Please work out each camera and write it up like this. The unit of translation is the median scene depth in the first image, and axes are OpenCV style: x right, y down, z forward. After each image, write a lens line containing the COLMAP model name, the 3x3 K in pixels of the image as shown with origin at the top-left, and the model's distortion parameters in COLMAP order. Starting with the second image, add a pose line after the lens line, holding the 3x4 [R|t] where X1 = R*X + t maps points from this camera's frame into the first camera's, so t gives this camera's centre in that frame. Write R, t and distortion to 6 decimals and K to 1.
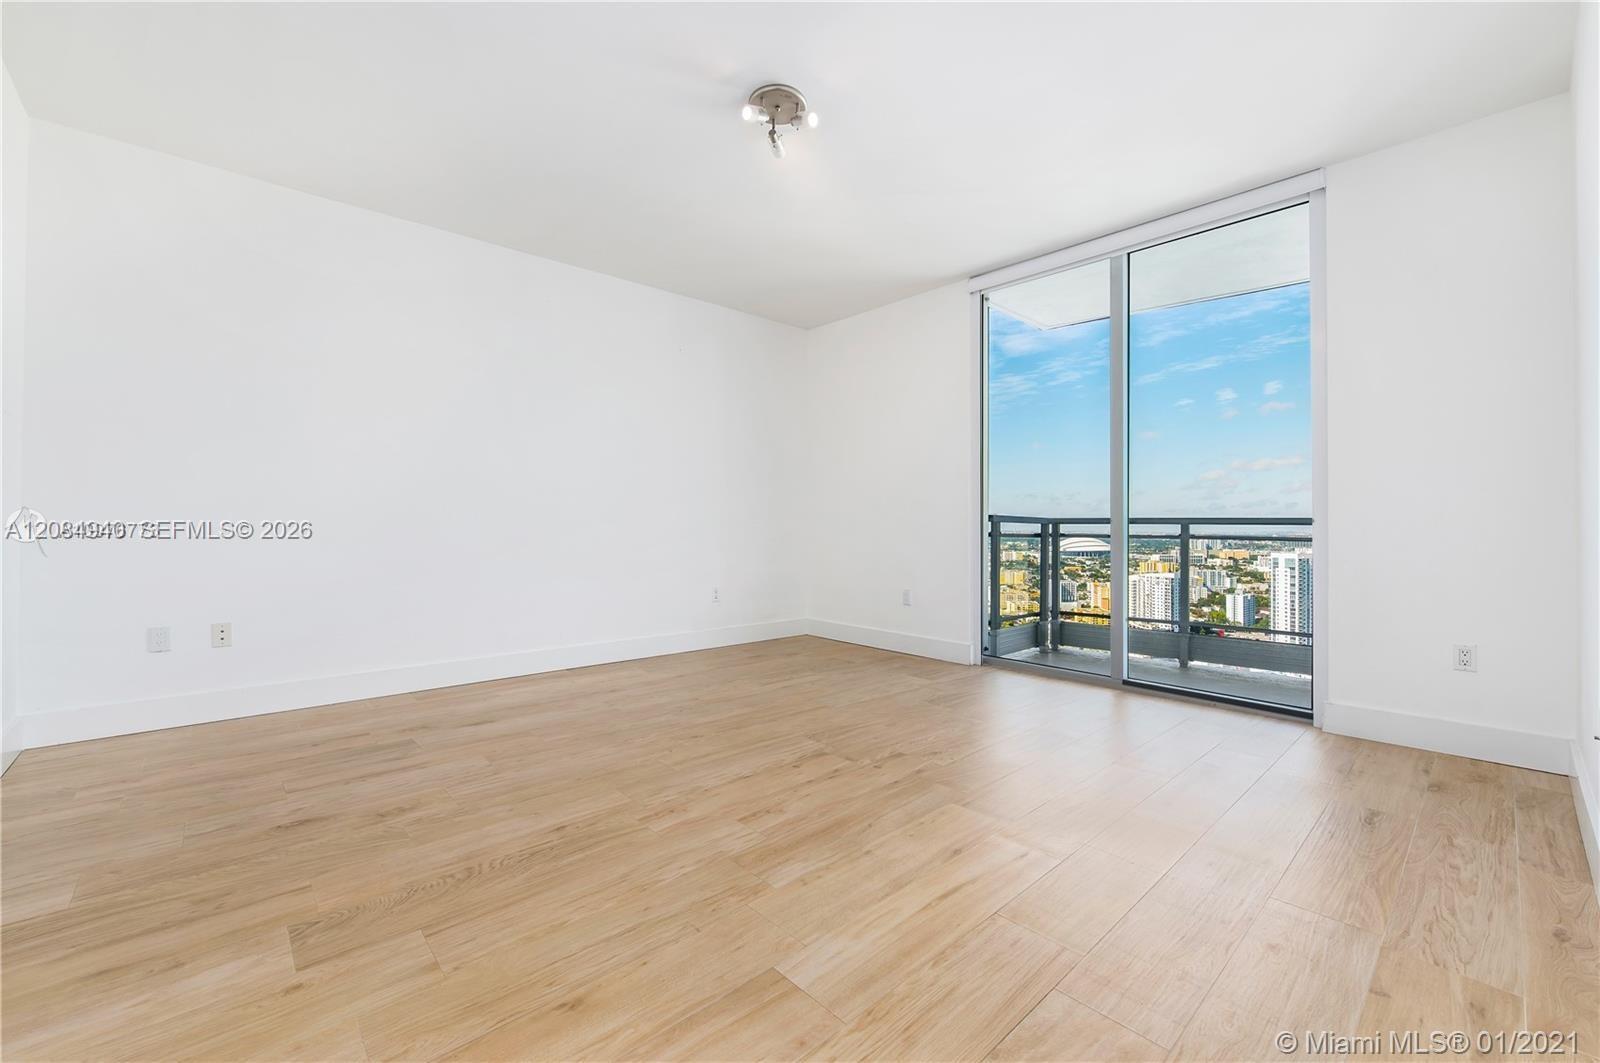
lens RADIAL K [[649.4, 0, 800.8], [0, 649.4, 541.6], [0, 0, 1]] dist [-0.004732, -0.000670]
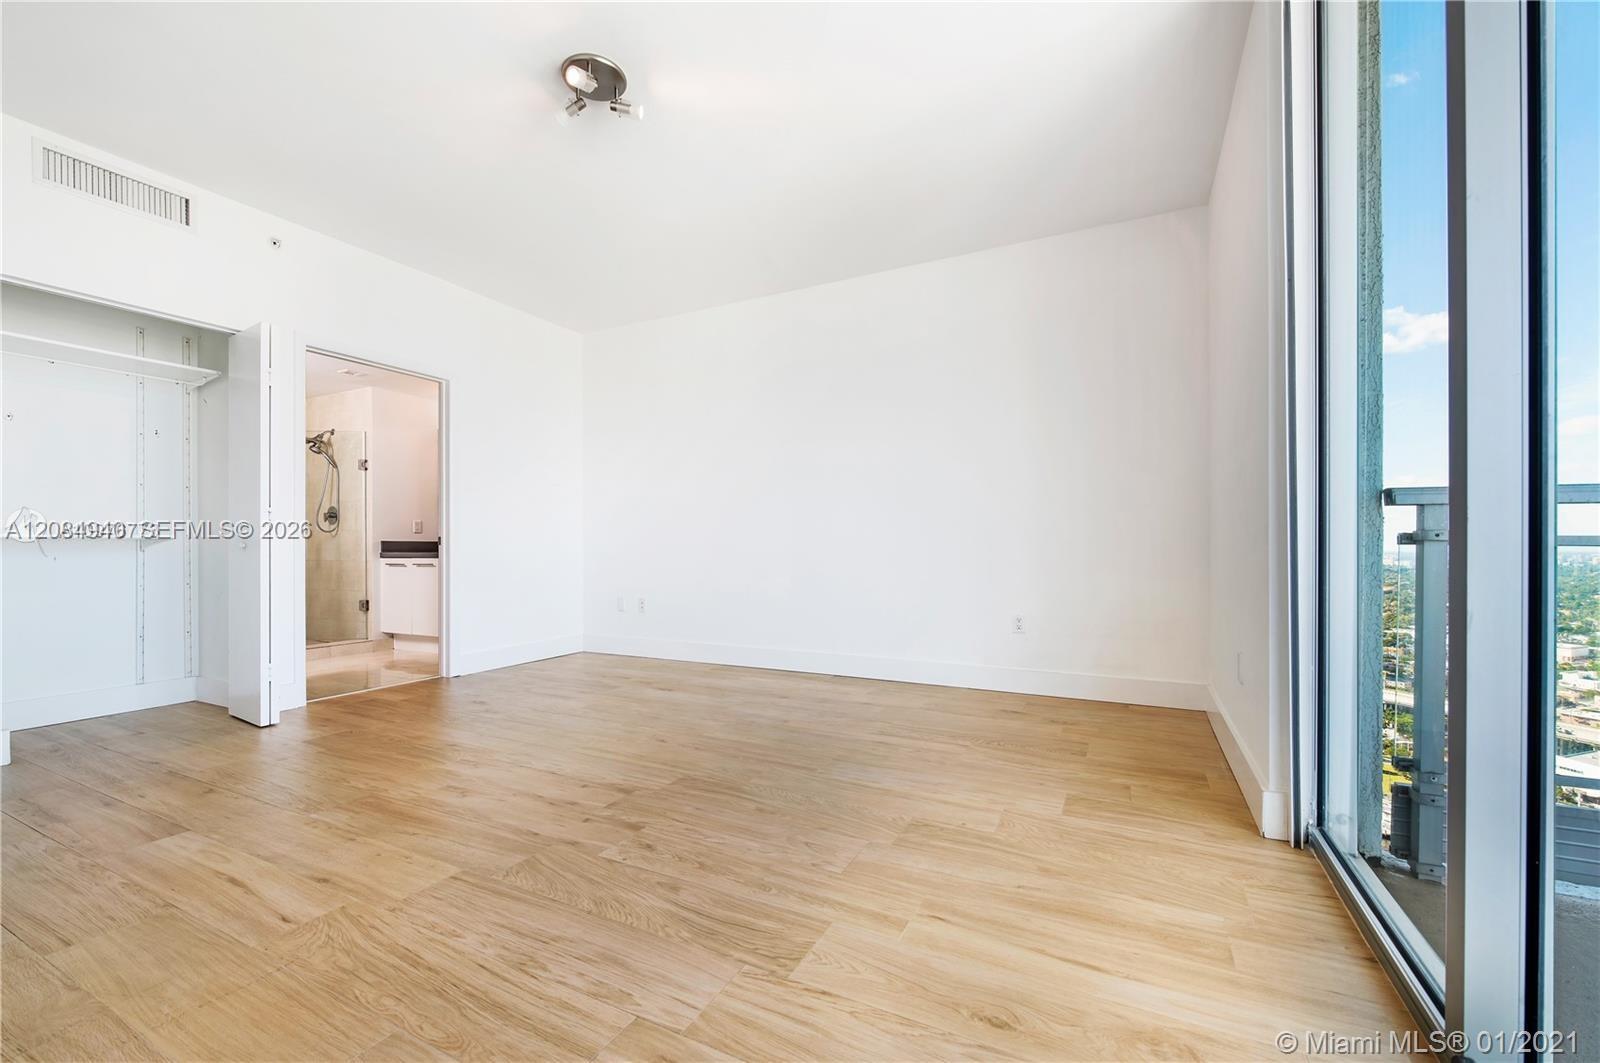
lens RADIAL K [[649.4, 0, 800.8], [0, 649.4, 541.6], [0, 0, 1]] dist [-0.004732, -0.000670]
pose [[0.351266, -0.013376, -0.936180, 0.960533], [-0.018150, 0.999613, -0.021092, 0.010754], [0.936100, 0.024400, 0.350887, 0.941488]]
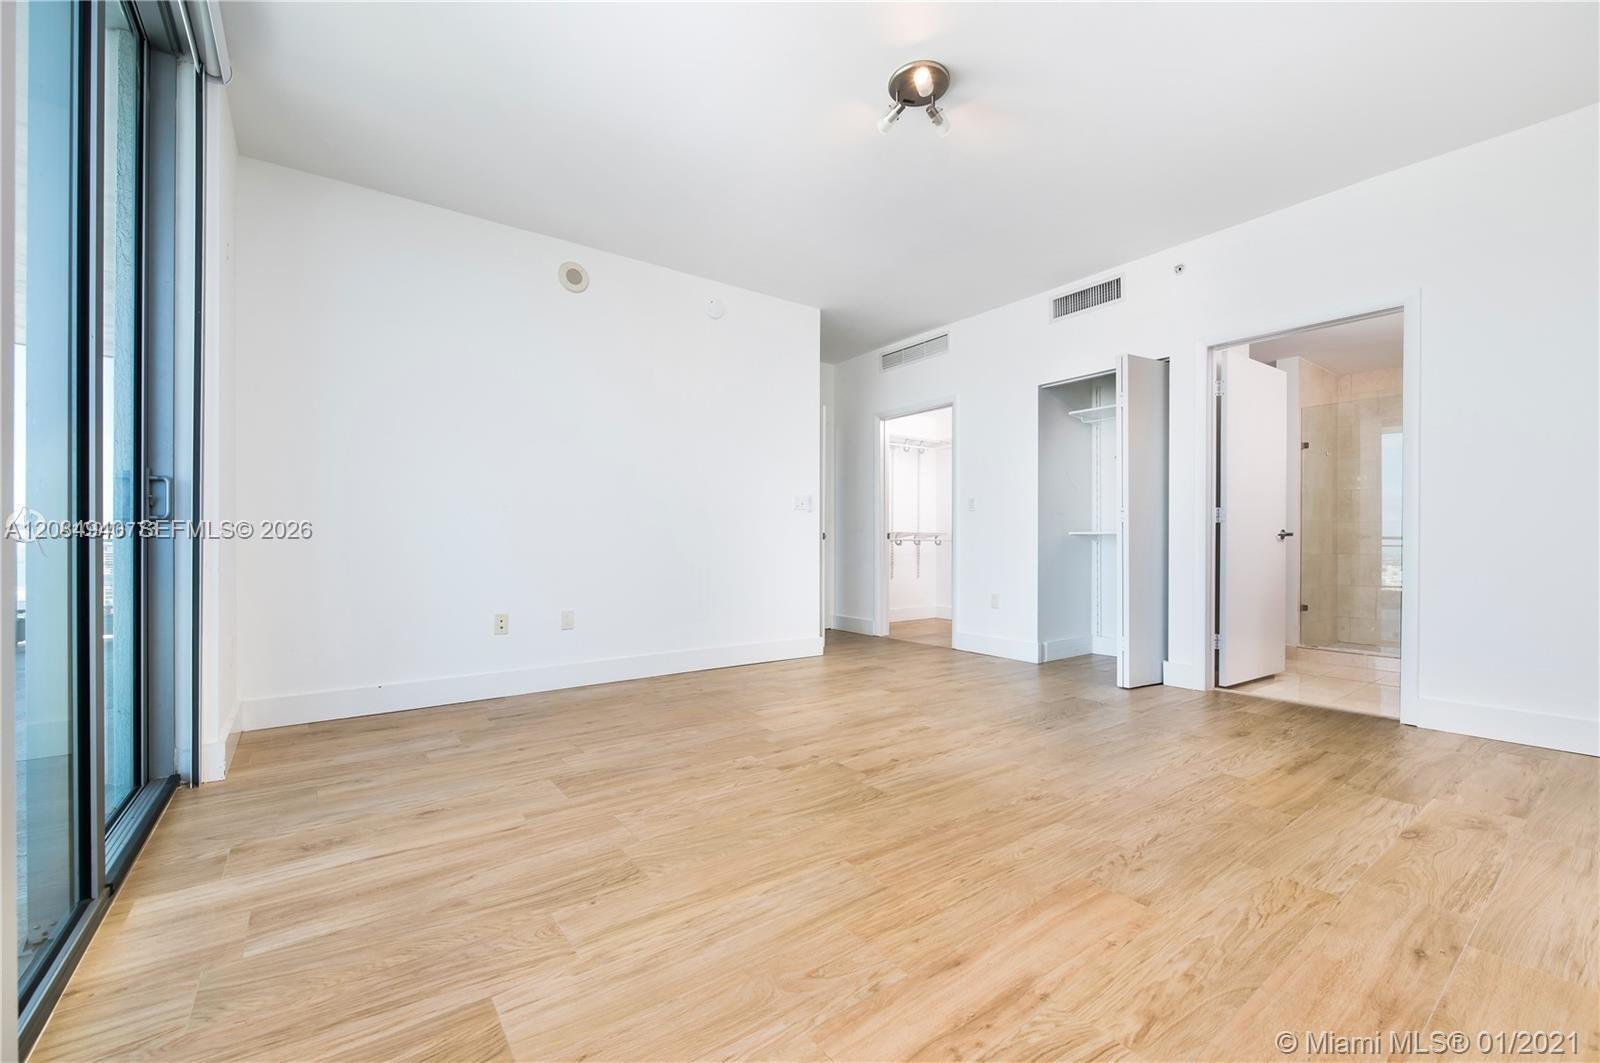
lens RADIAL K [[649.4, 0, 800.8], [0, 649.4, 541.6], [0, 0, 1]] dist [-0.004732, -0.000670]
pose [[-0.994800, -0.004715, 0.101735, 0.036429], [-0.001968, 0.999631, 0.027084, -0.020654], [-0.101825, 0.026743, -0.994443, 1.982316]]
